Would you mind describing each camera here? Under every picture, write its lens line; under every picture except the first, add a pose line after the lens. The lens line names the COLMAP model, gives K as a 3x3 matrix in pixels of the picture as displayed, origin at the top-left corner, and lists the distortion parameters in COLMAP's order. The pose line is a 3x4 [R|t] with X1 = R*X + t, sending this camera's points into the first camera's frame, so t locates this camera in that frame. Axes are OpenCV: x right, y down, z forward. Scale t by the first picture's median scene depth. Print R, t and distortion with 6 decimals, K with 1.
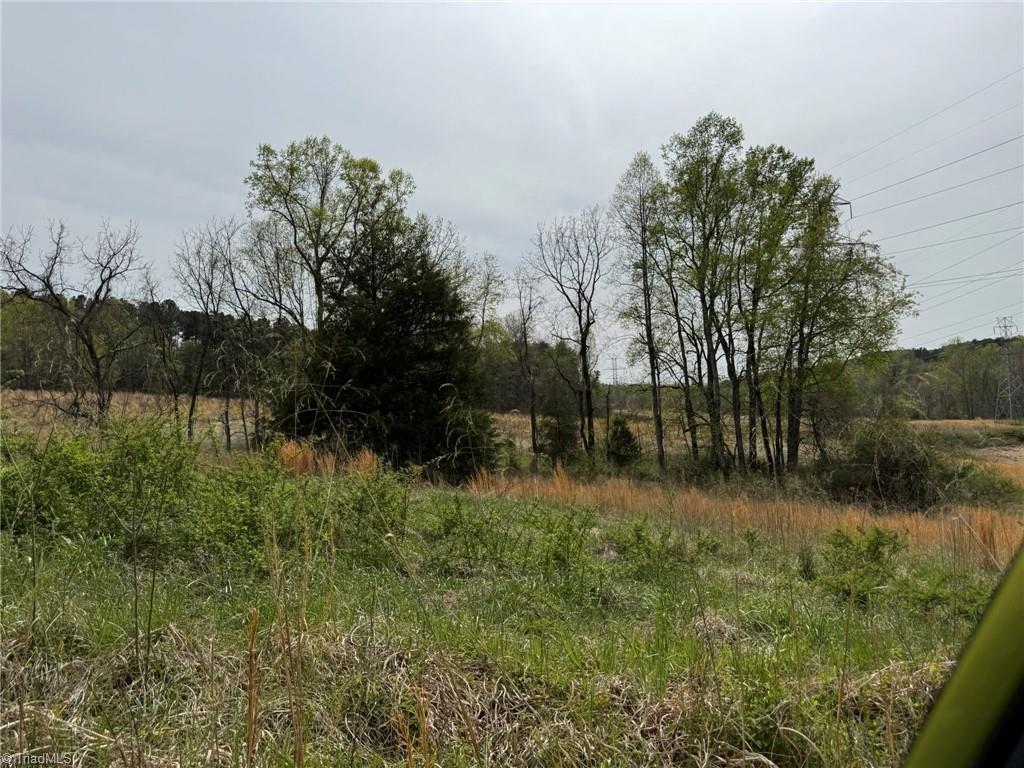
lens RADIAL K [[725.8, 0, 510.8], [0, 725.8, 385.6], [0, 0, 1]] dist [0.074990, -0.056927]
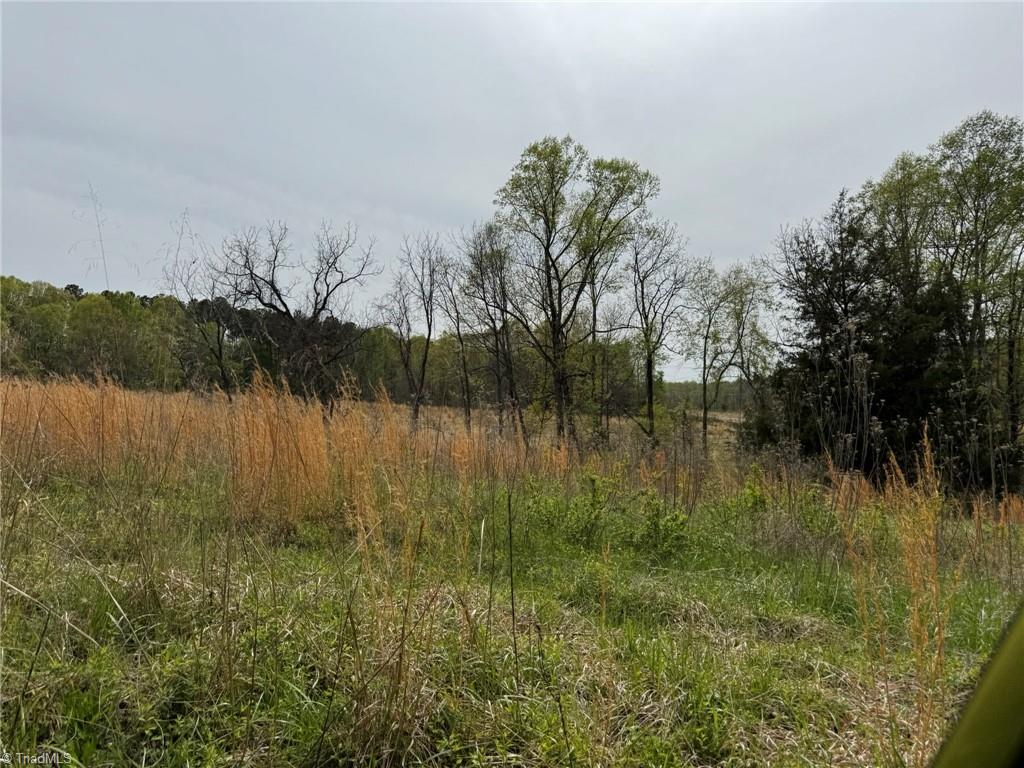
lens RADIAL K [[725.8, 0, 509.0], [0, 725.8, 380.1], [0, 0, 1]] dist [0.074990, -0.056927]
pose [[0.999943, 0.004293, 0.009822, -0.306195], [-0.004252, 0.999982, -0.004162, -0.014804], [-0.009840, 0.004120, 0.999943, 0.040776]]
